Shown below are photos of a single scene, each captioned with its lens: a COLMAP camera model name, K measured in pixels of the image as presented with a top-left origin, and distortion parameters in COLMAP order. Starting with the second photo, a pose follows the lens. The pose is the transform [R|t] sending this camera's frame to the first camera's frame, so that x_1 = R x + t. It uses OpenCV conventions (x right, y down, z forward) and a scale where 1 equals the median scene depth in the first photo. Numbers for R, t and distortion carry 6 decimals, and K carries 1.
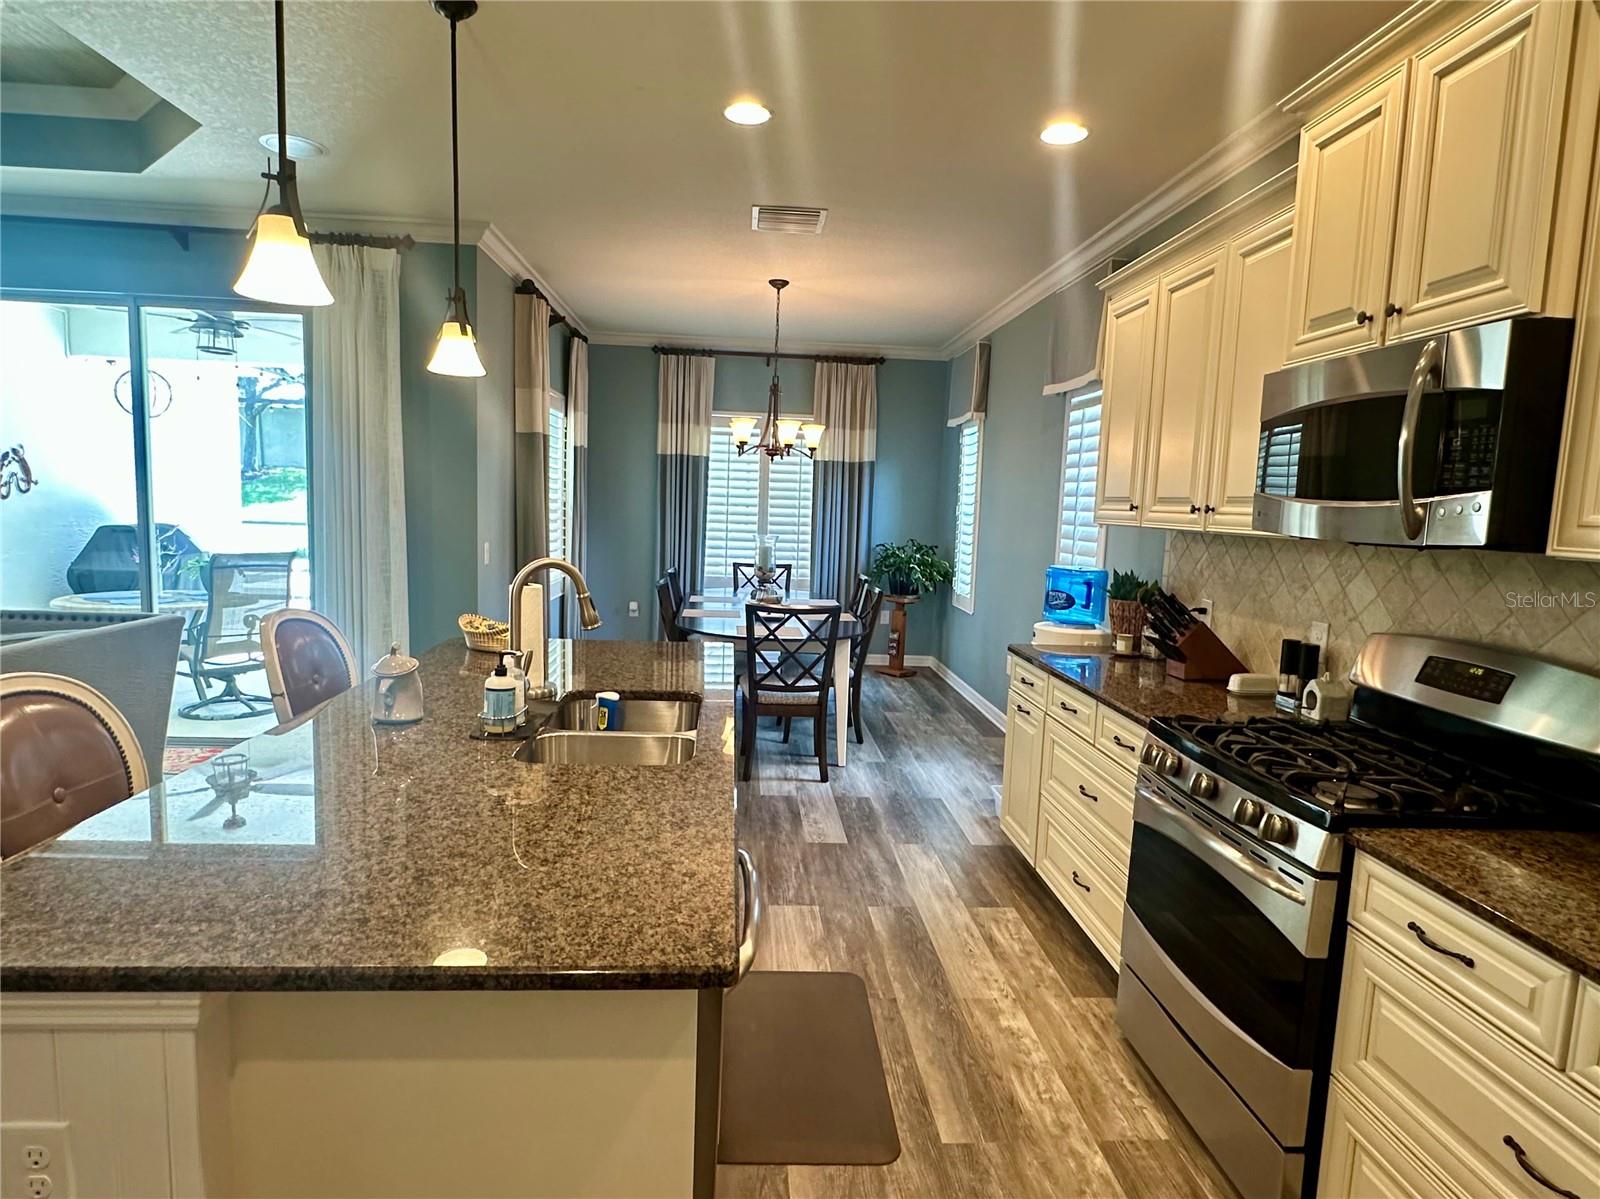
lens RADIAL K [[902.9, 0, 800.0], [0, 902.9, 599.5], [0, 0, 1]] dist [-0.000396, -0.001045]
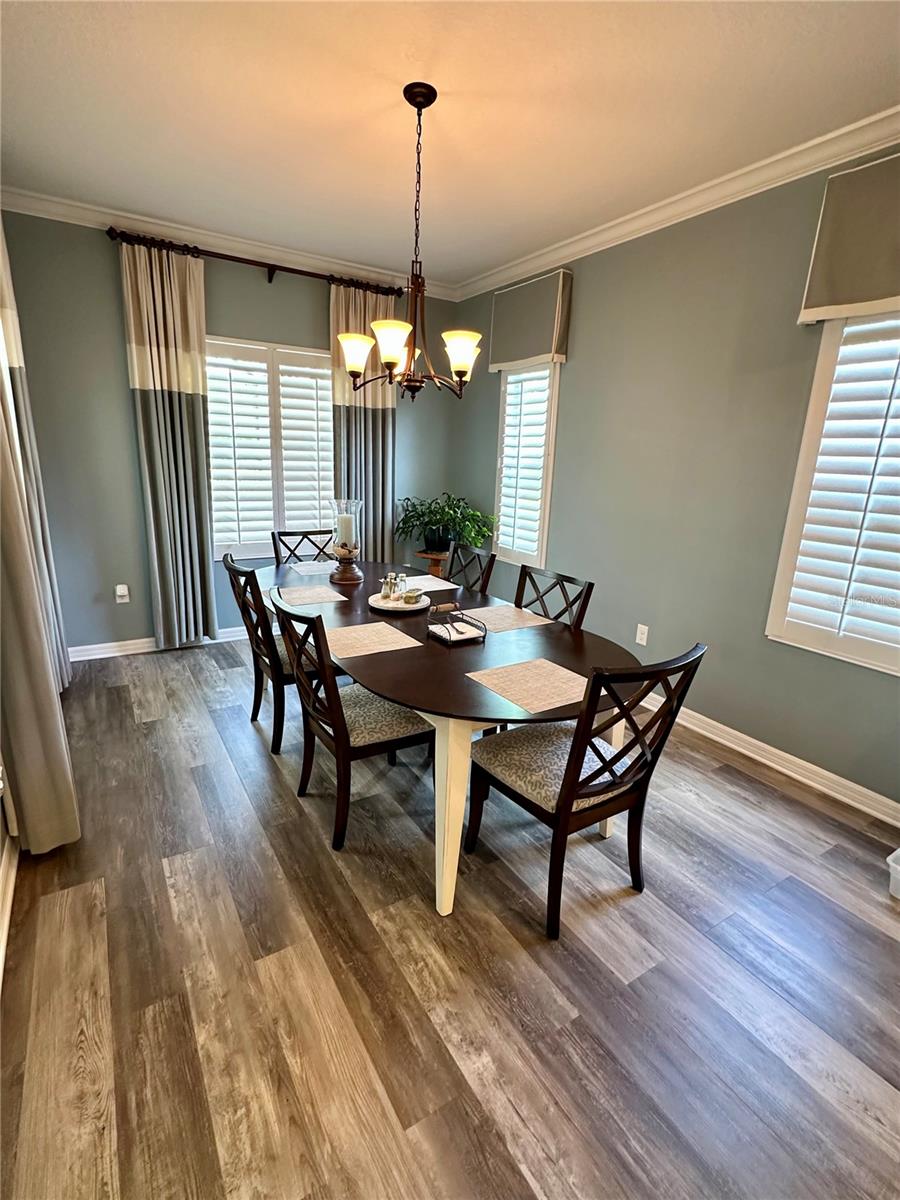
lens RADIAL K [[567.1, 0, 450.0], [0, 567.1, 600.0], [0, 0, 1]] dist [0.000547, 0.000227]
pose [[0.880546, -0.123146, 0.457683, -0.184907], [0.048331, 0.983952, 0.171761, -0.064349], [-0.471490, -0.129123, 0.872367, 0.500053]]
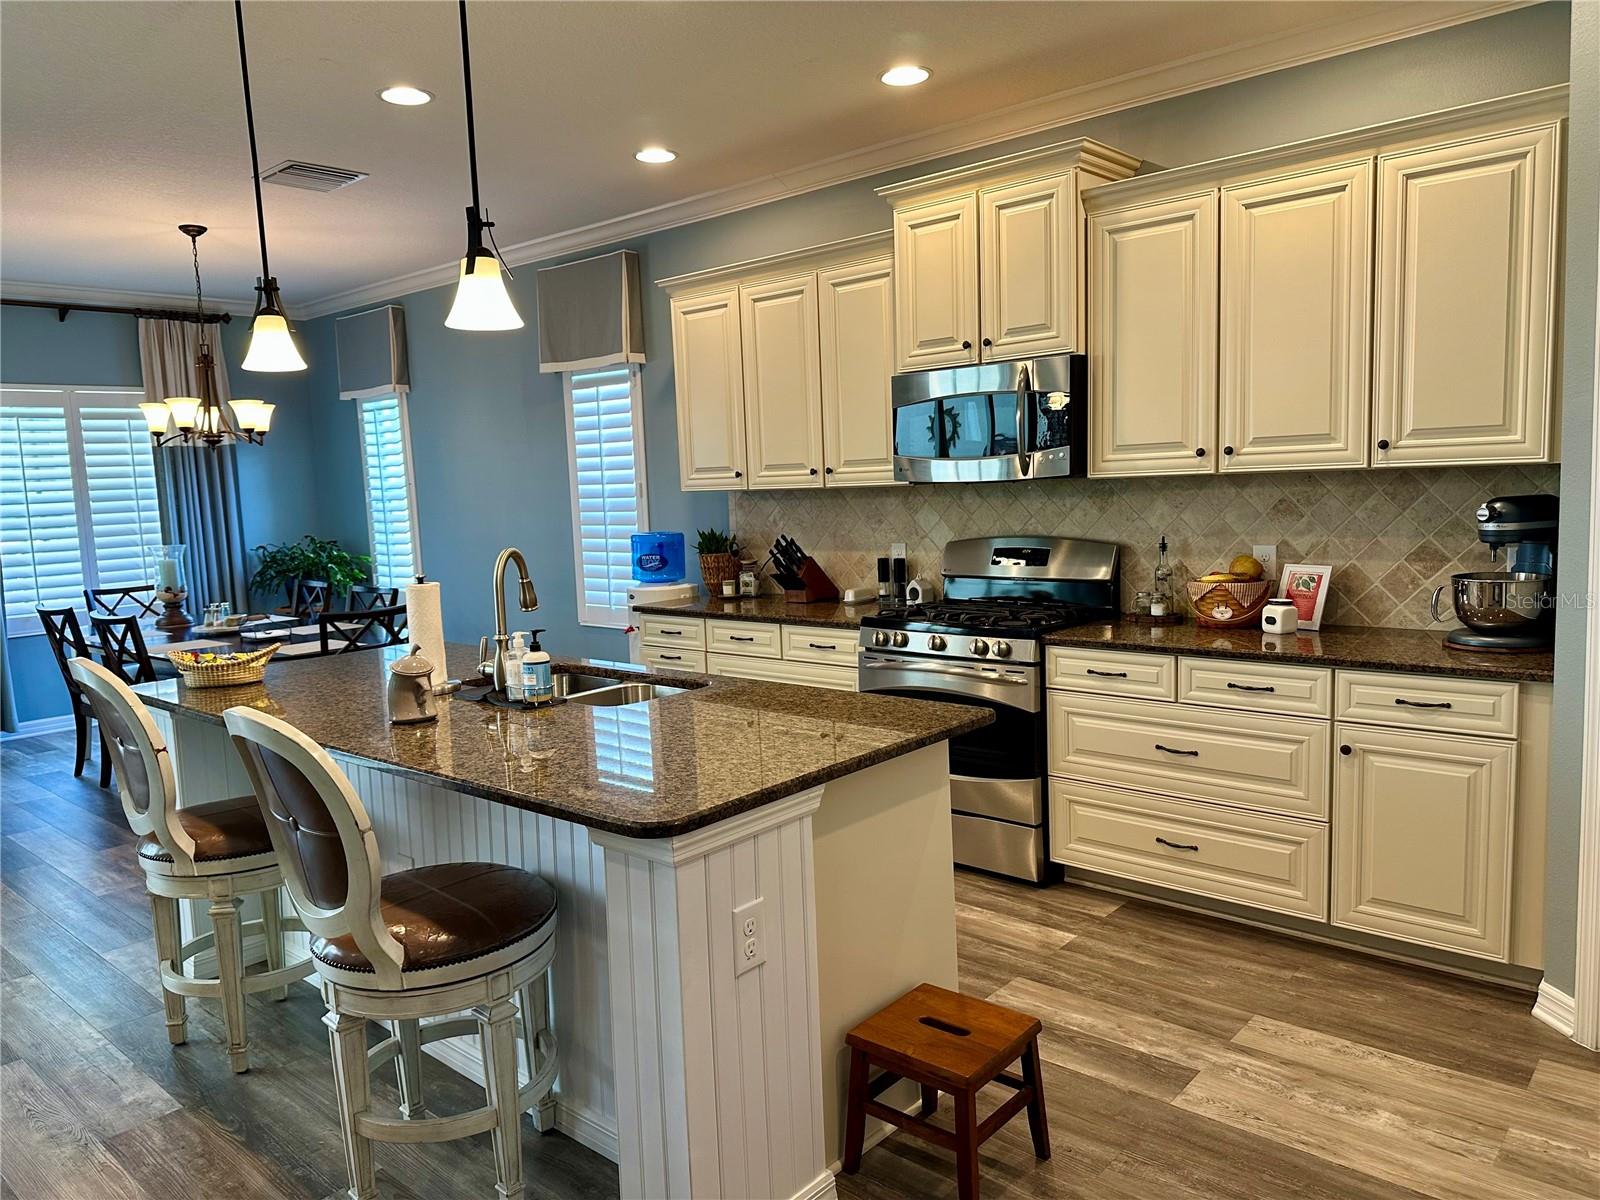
lens RADIAL K [[1128.0, 0, 791.6], [0, 1128.0, 608.6], [0, 0, 1]] dist [0.045736, -0.049634]
pose [[0.713755, -0.146172, 0.684973, -0.319617], [0.141500, 0.987908, 0.063372, -0.003577], [-0.685953, 0.051691, 0.725807, -0.074288]]
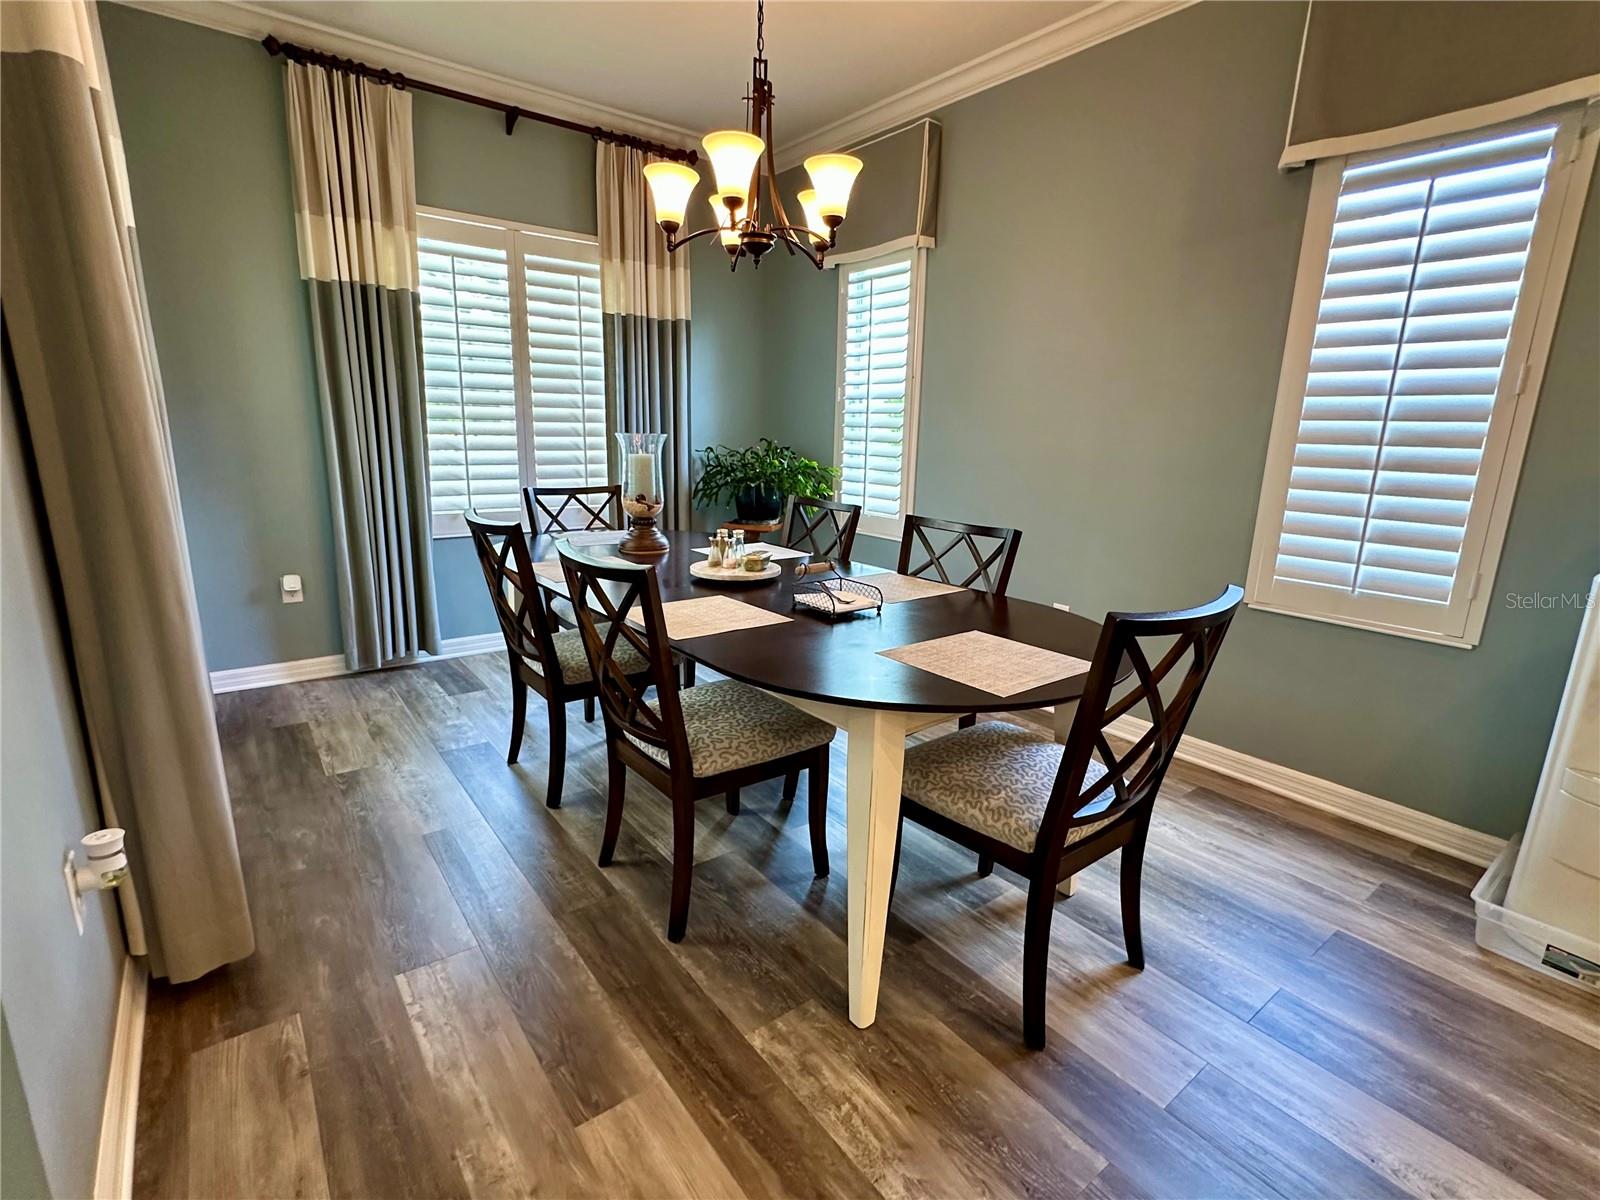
lens RADIAL K [[757.4, 0, 796.8], [0, 757.4, 593.4], [0, 0, 1]] dist [0.001513, 0.000087]
pose [[0.831910, -0.137280, 0.537661, -0.205704], [0.068345, 0.986887, 0.146232, -0.036061], [-0.550685, -0.084905, 0.830384, 0.548476]]
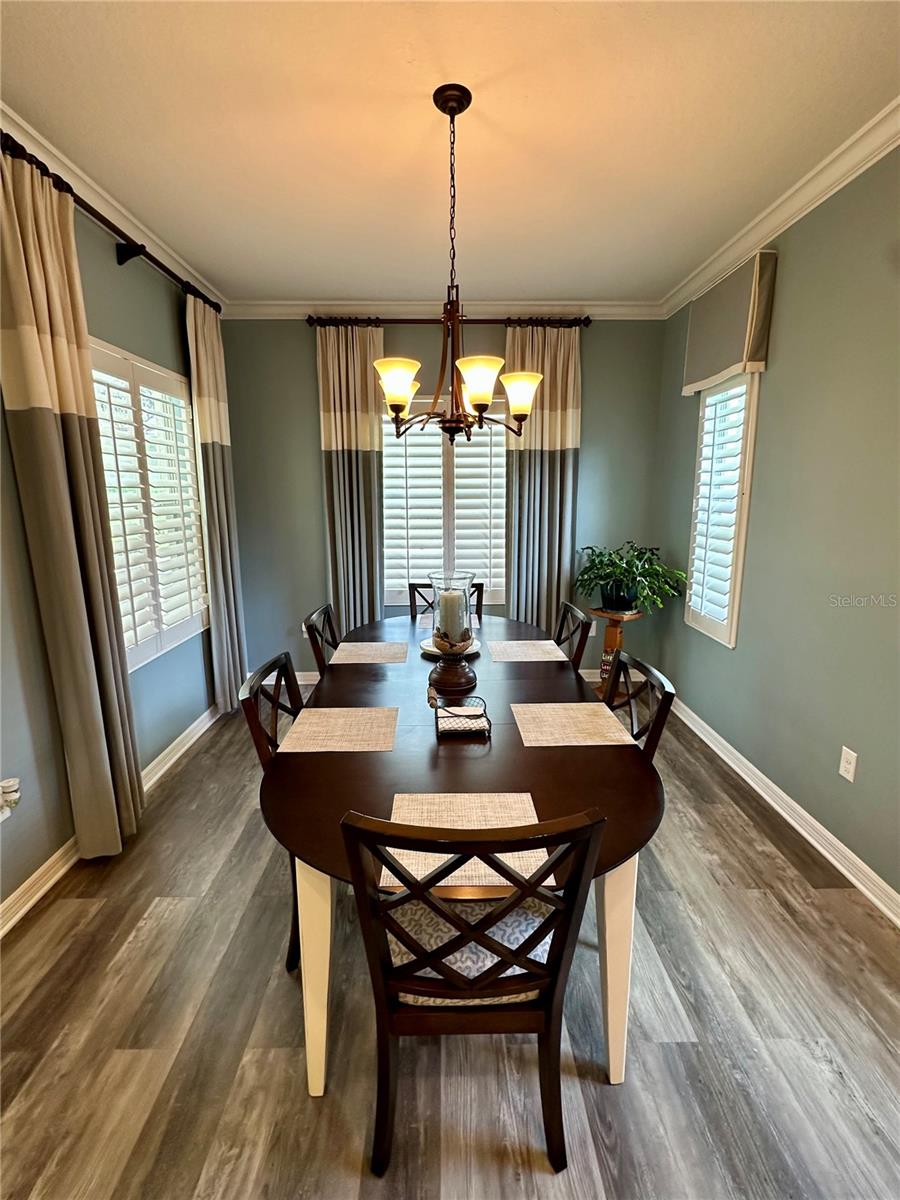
lens RADIAL K [[568.1, 0, 453.5], [0, 568.1, 598.1], [0, 0, 1]] dist [0.001513, 0.000087]
pose [[0.998045, -0.031213, -0.054148, -0.011027], [0.035352, 0.996384, 0.077254, -0.067979], [0.051541, -0.079017, 0.995540, 0.525518]]
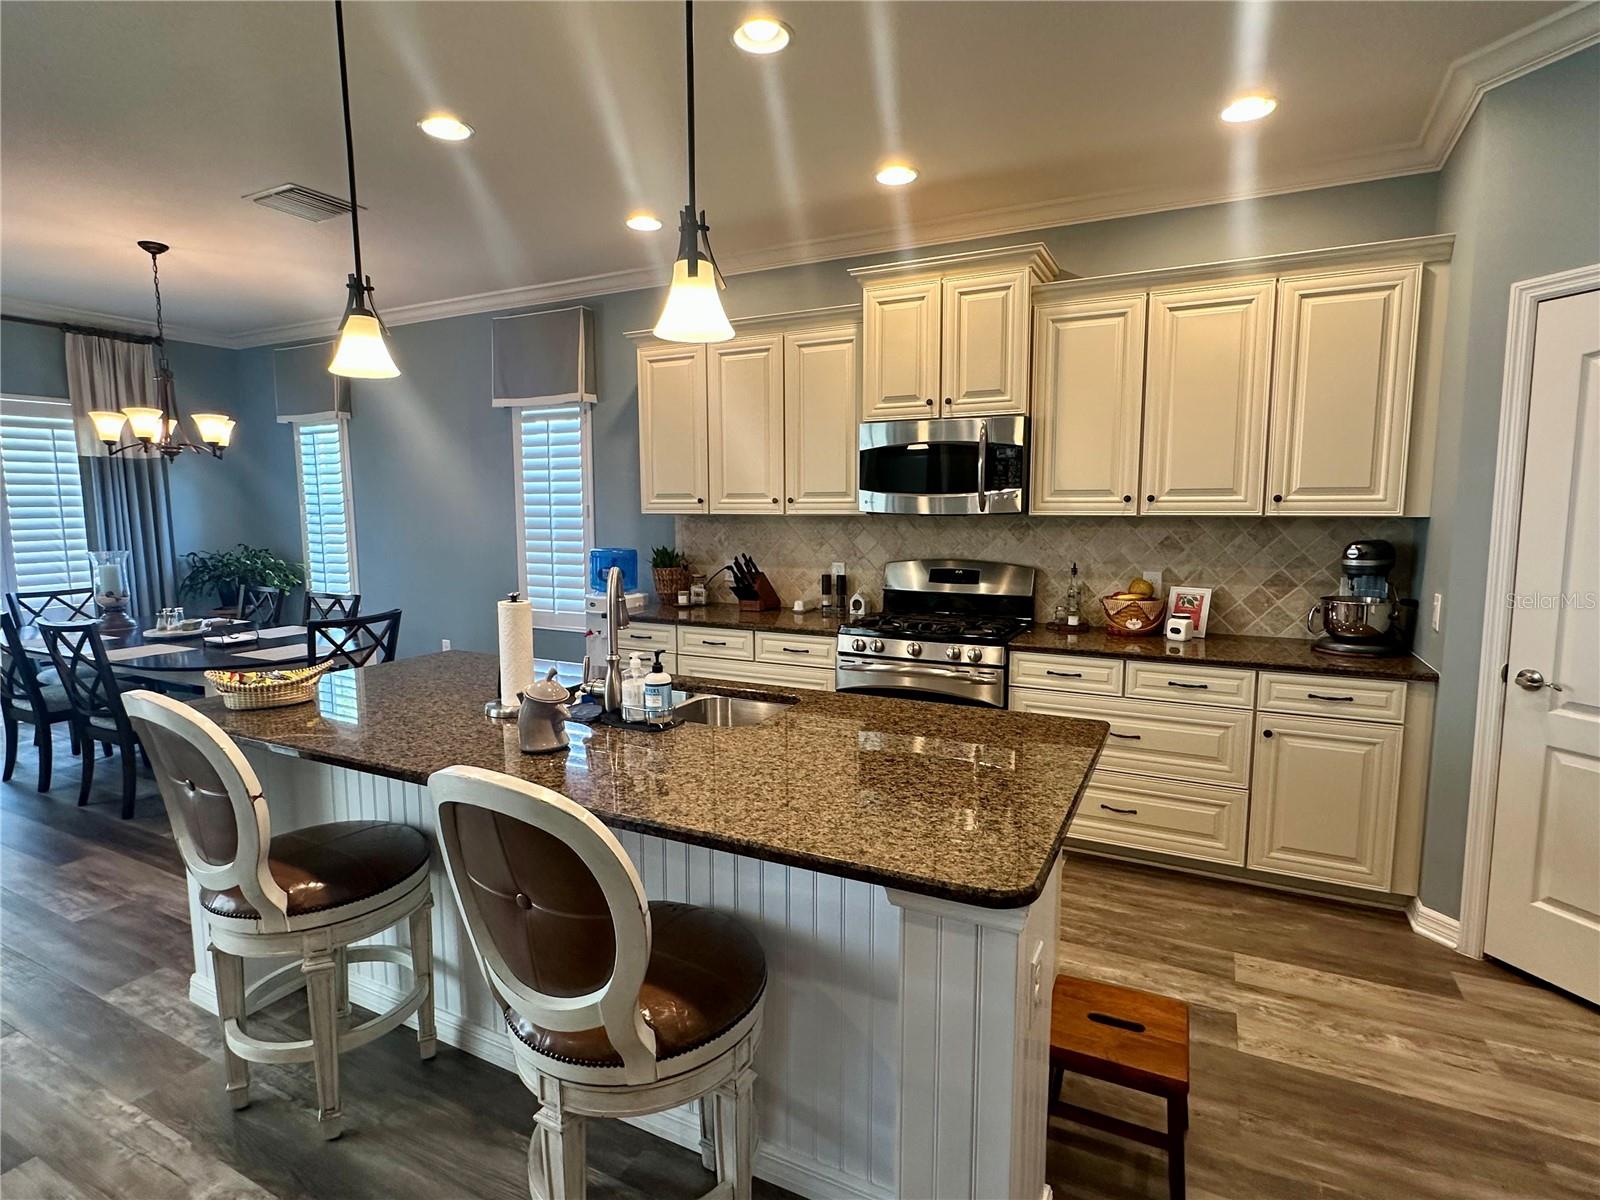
lens RADIAL K [[816.2, 0, 800.9], [0, 816.2, 599.0], [0, 0, 1]] dist [-0.000160, -0.000500]
pose [[0.512530, -0.139355, 0.847286, -0.328938], [0.116386, 0.988911, 0.092245, -0.023900], [-0.850745, 0.051334, 0.523066, 0.093964]]
